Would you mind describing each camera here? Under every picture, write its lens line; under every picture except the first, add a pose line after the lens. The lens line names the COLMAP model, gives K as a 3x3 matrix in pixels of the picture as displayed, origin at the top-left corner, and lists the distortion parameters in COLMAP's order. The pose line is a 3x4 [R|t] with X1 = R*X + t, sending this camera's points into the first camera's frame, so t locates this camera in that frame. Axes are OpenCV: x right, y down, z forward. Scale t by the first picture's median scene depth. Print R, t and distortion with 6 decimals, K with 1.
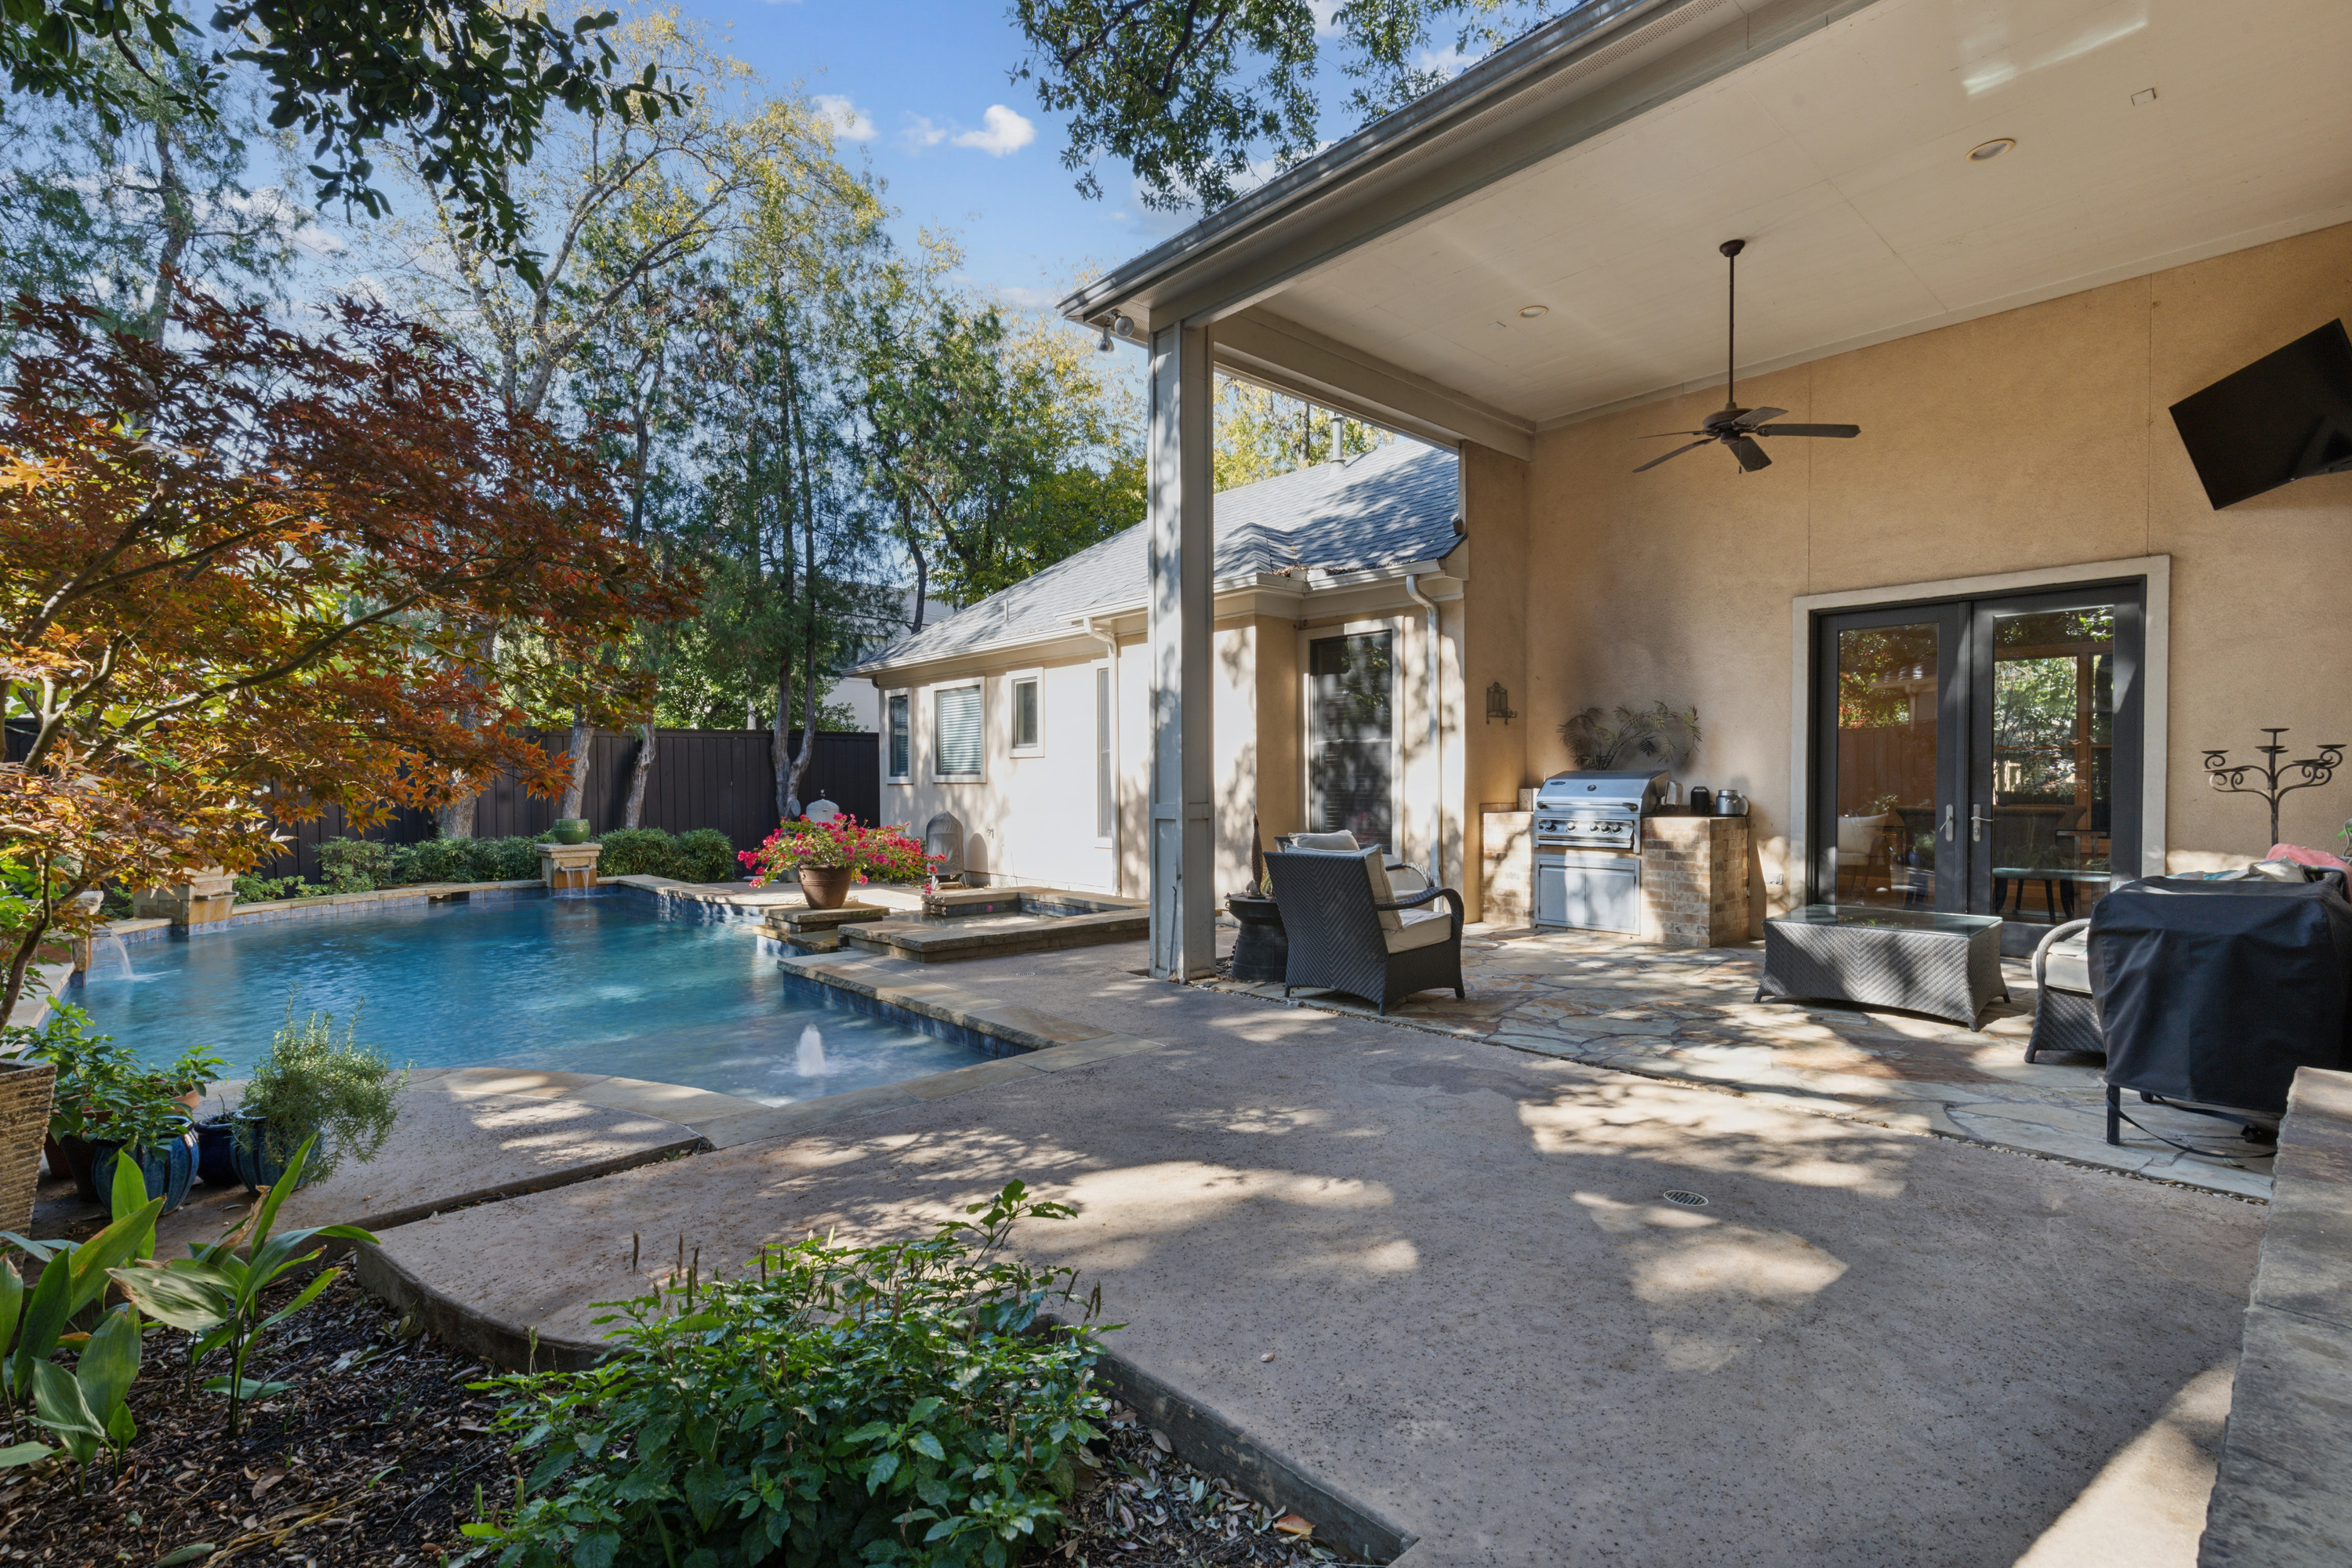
lens RADIAL K [[1089.8, 0, 1191.3], [0, 1089.8, 776.9], [0, 0, 1]] dist [0.007175, 0.000650]
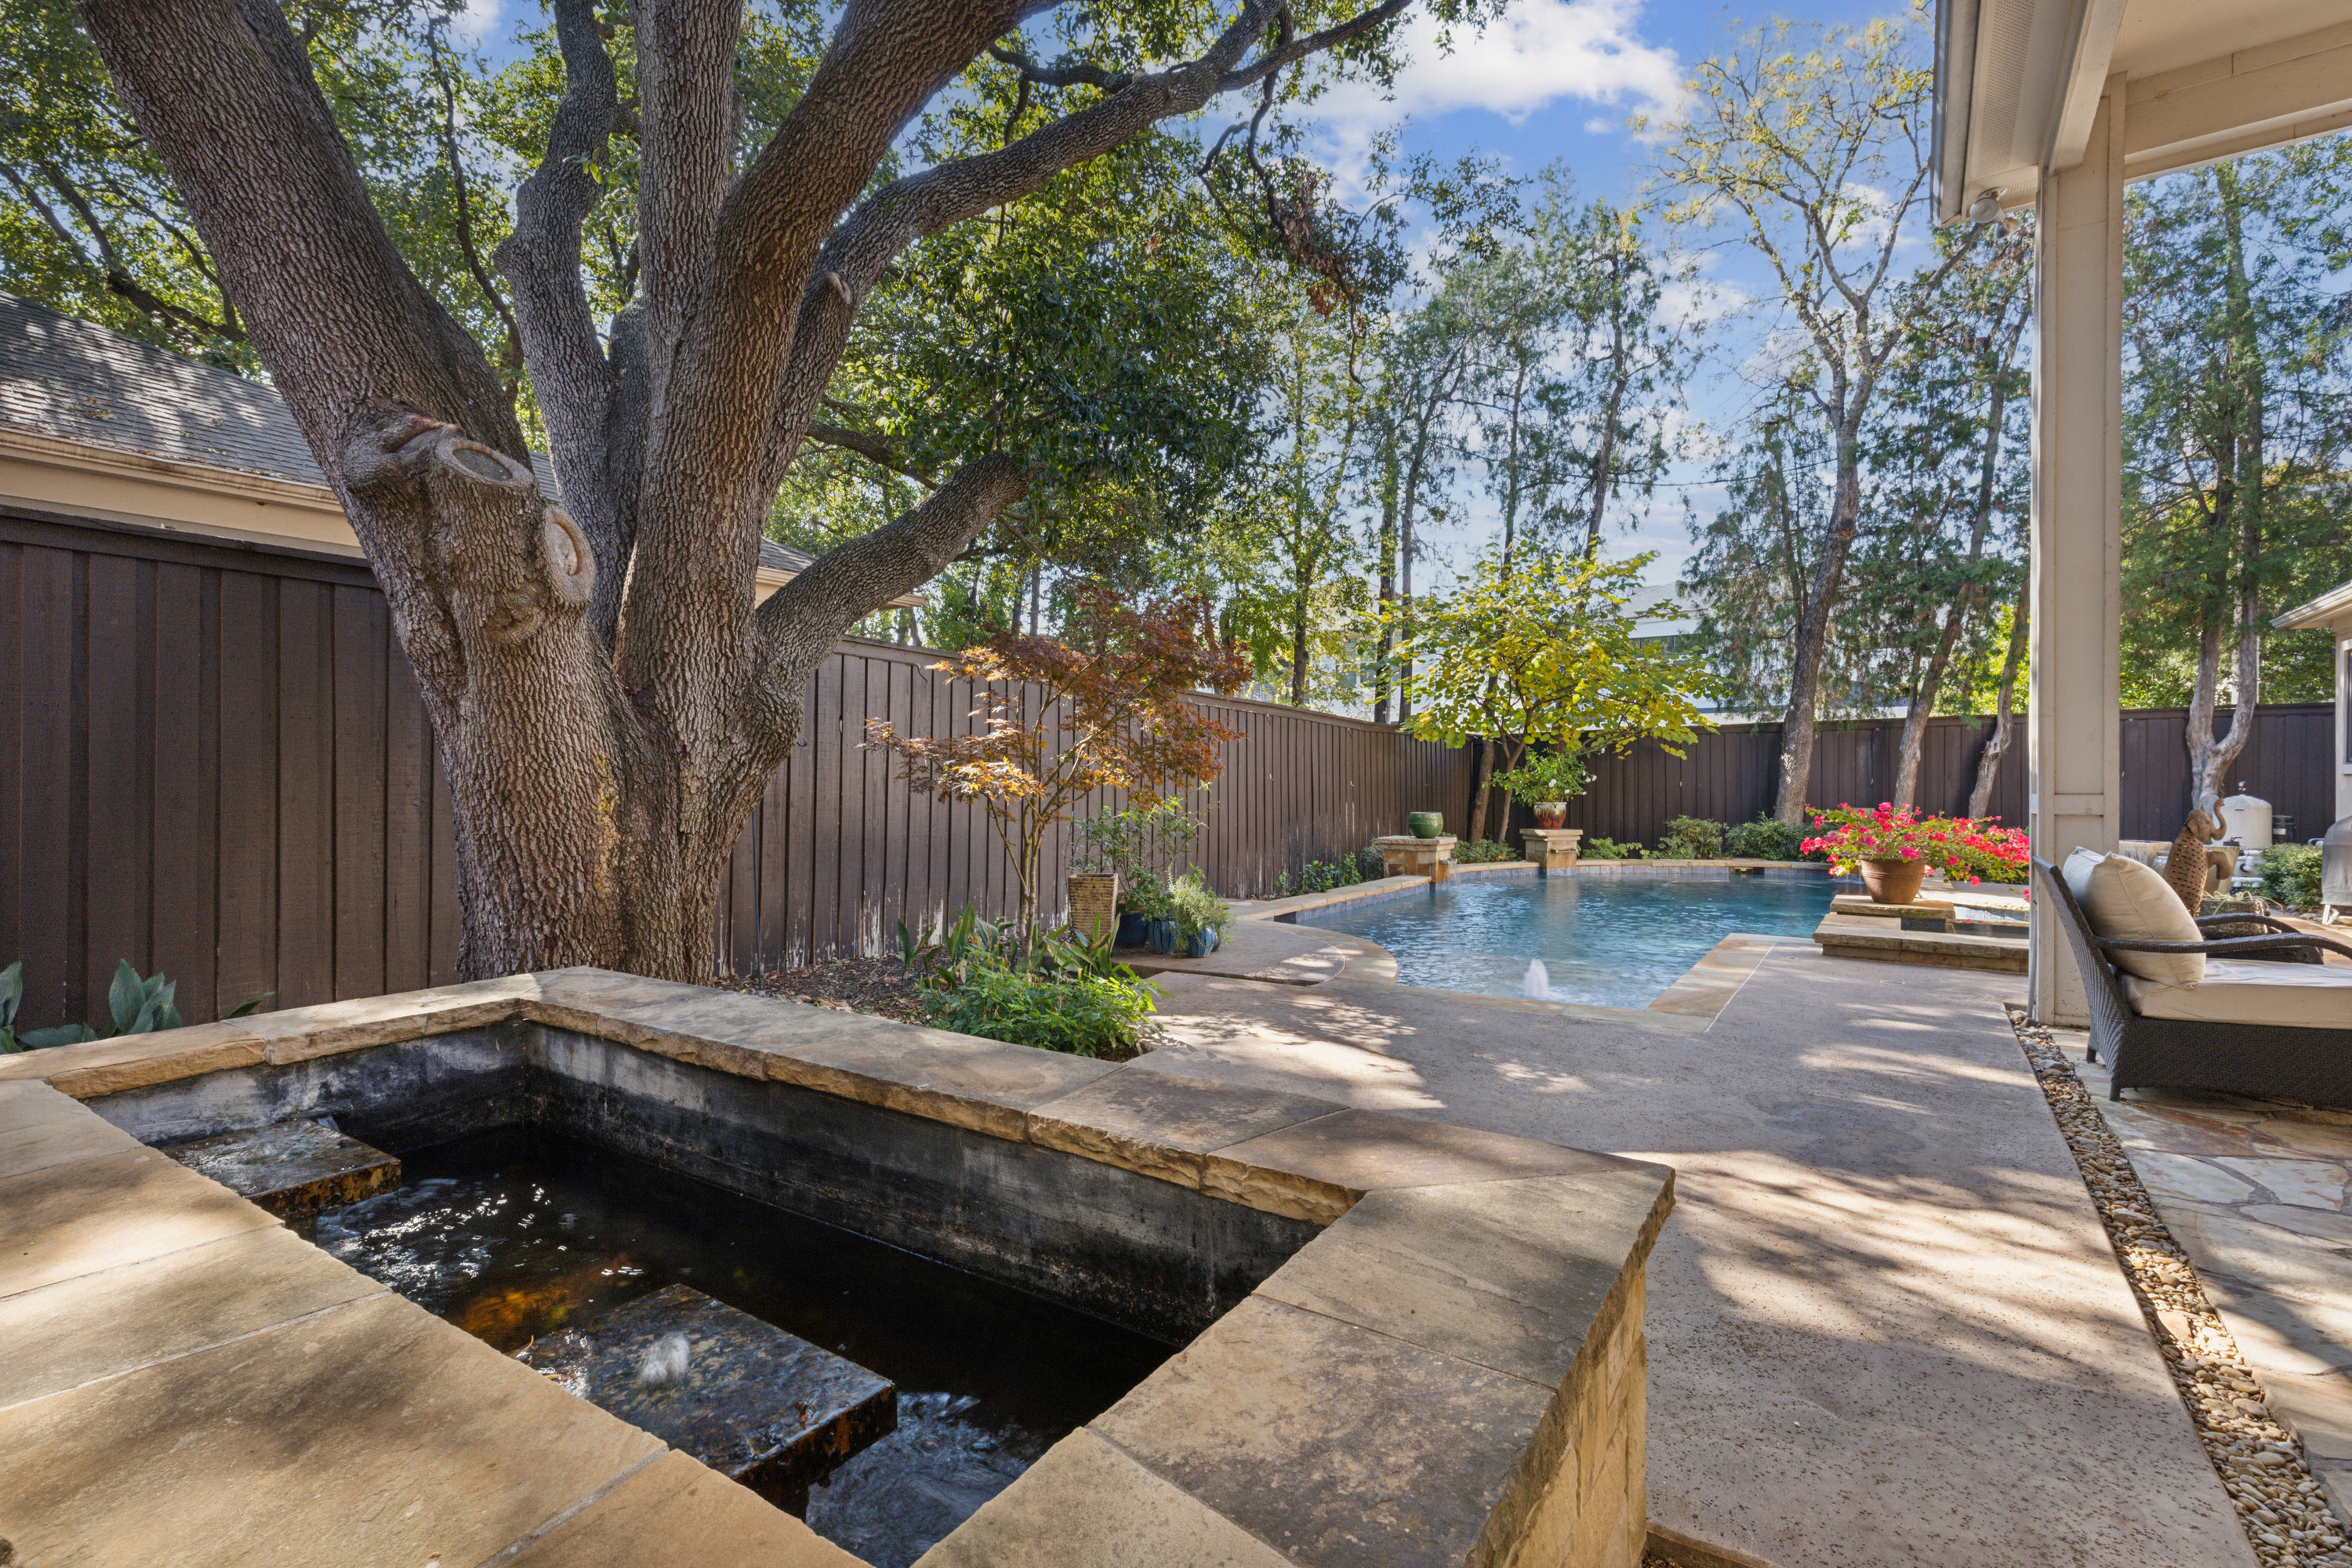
lens RADIAL K [[1074.7, 0, 1161.8], [0, 1074.7, 769.0], [0, 0, 1]] dist [0.002128, 0.000273]
pose [[0.217382, -0.008707, -0.976048, 0.430938], [0.008556, 0.999939, -0.007014, 0.002828], [0.976049, -0.006826, 0.217443, 0.153081]]
